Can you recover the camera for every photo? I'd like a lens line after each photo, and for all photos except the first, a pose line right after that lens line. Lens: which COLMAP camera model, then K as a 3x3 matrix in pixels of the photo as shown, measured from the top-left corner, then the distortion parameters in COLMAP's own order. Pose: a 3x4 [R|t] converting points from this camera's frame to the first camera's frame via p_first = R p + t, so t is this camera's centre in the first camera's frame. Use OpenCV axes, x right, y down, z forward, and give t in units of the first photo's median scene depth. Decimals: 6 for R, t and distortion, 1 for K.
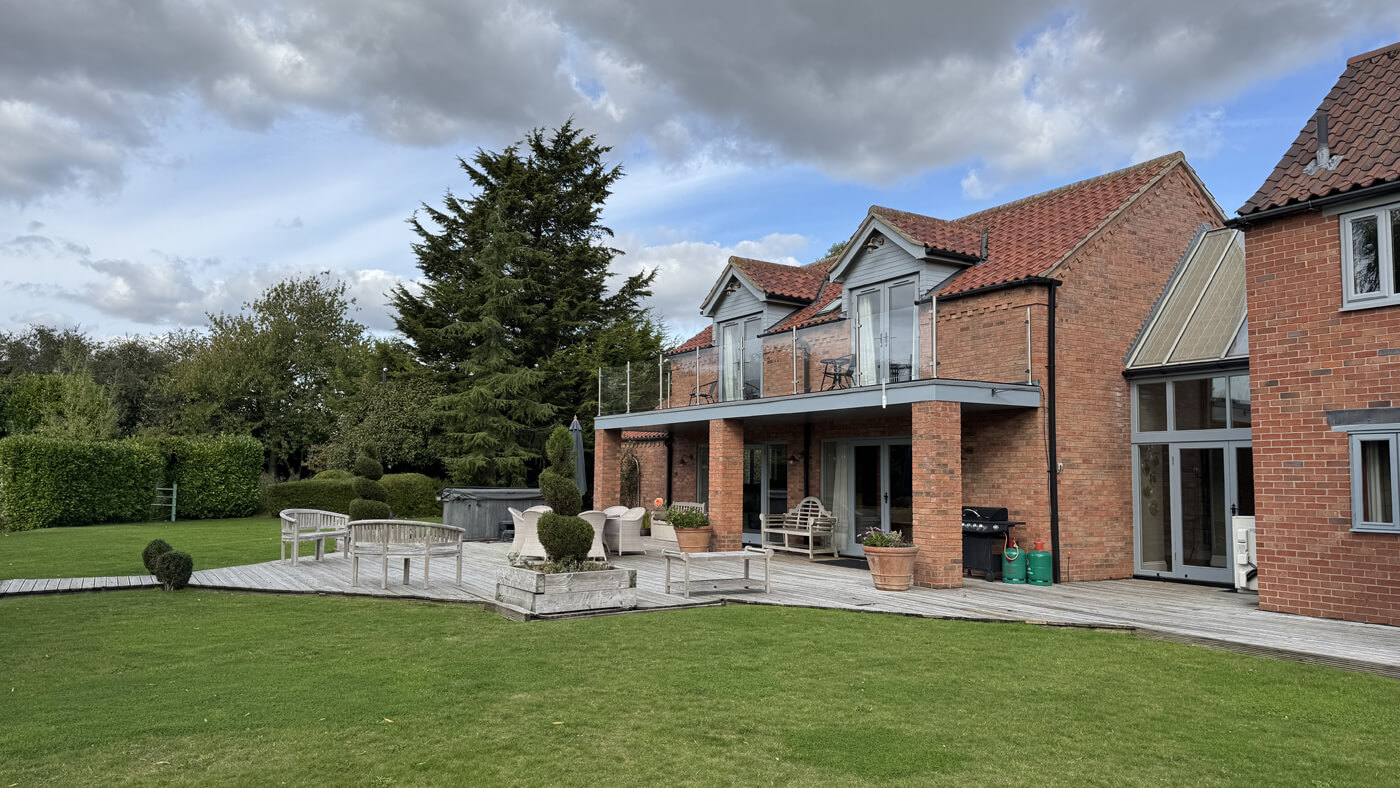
lens RADIAL K [[971.4, 0, 698.3], [0, 971.4, 402.2], [0, 0, 1]] dist [0.028220, -0.015134]
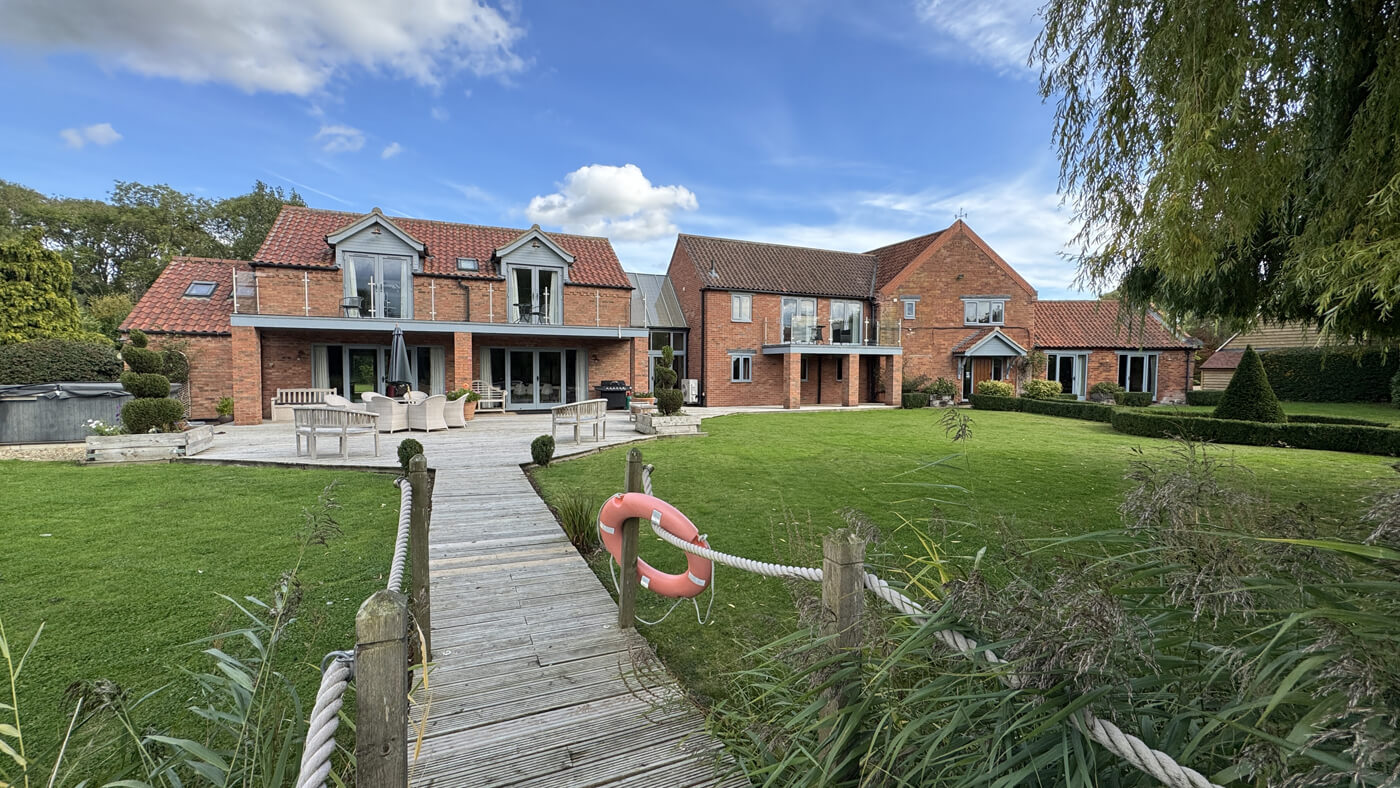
lens RADIAL K [[560.3, 0, 698.4], [0, 560.3, 400.2], [0, 0, 1]] dist [0.001823, -0.003029]
pose [[0.113704, -0.068067, 0.991180, -0.939324], [-0.079200, 0.993854, 0.077336, 0.029935], [-0.990353, -0.087295, 0.107615, 0.581239]]
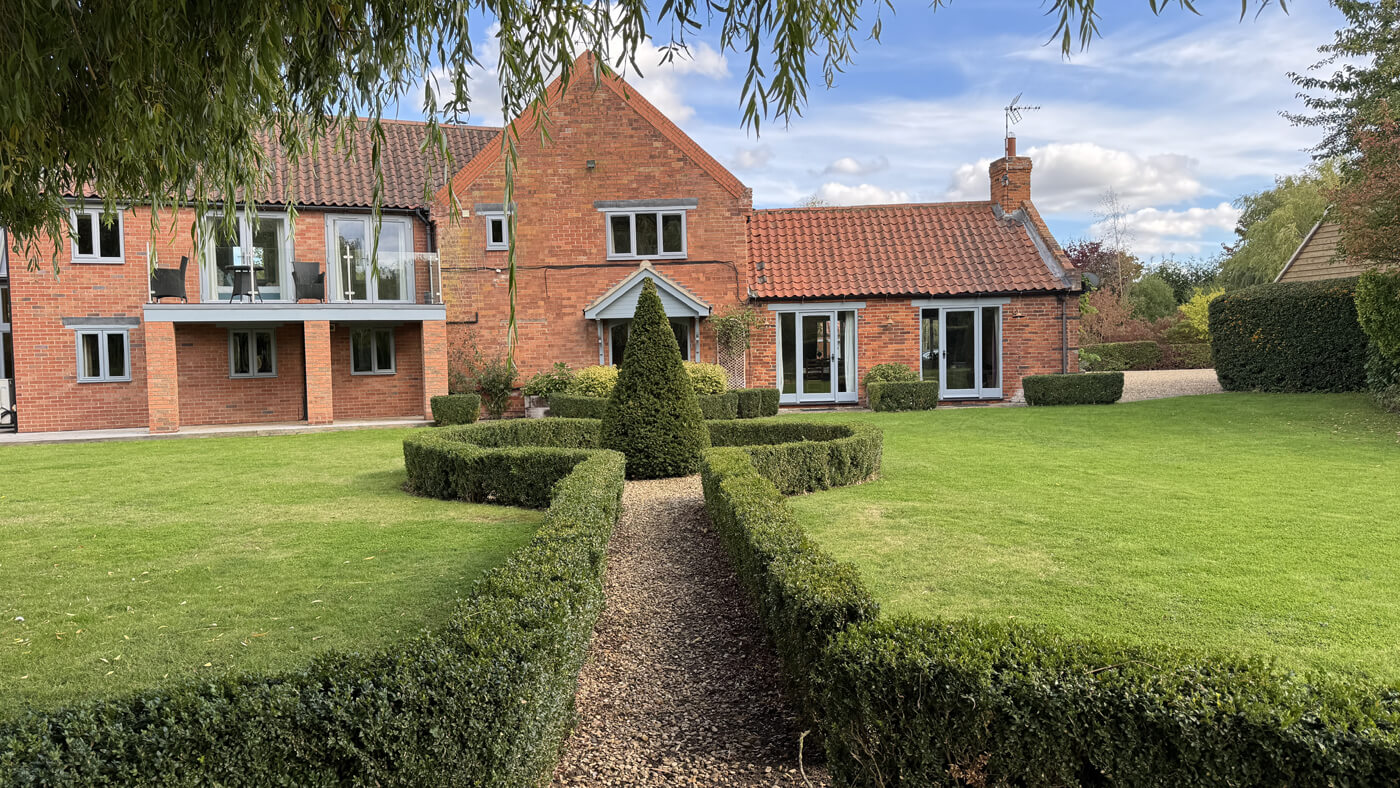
lens RADIAL K [[971.4, 0, 714.3], [0, 971.4, 408.7], [0, 0, 1]] dist [0.028220, -0.015134]
pose [[0.131411, -0.071028, 0.988780, -0.668489], [-0.052628, 0.995523, 0.078507, -0.018859], [-0.989930, -0.062355, 0.127085, -0.285992]]
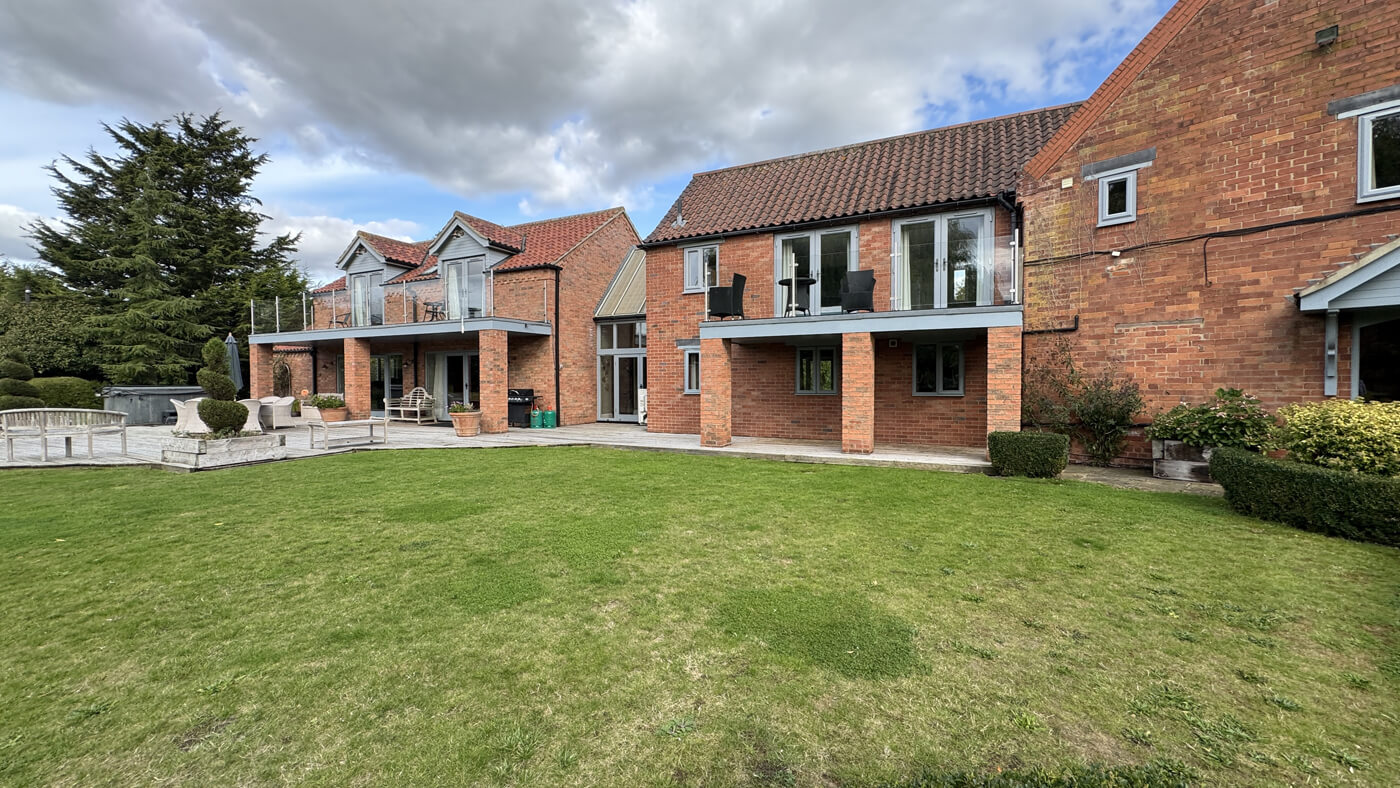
lens RADIAL K [[560.3, 0, 701.5], [0, 560.3, 394.2], [0, 0, 1]] dist [0.001823, -0.003029]
pose [[0.844155, -0.027895, 0.535373, 0.013301], [-0.027822, 0.995020, 0.095713, 0.006096], [-0.535376, -0.095692, 0.839175, -0.056997]]
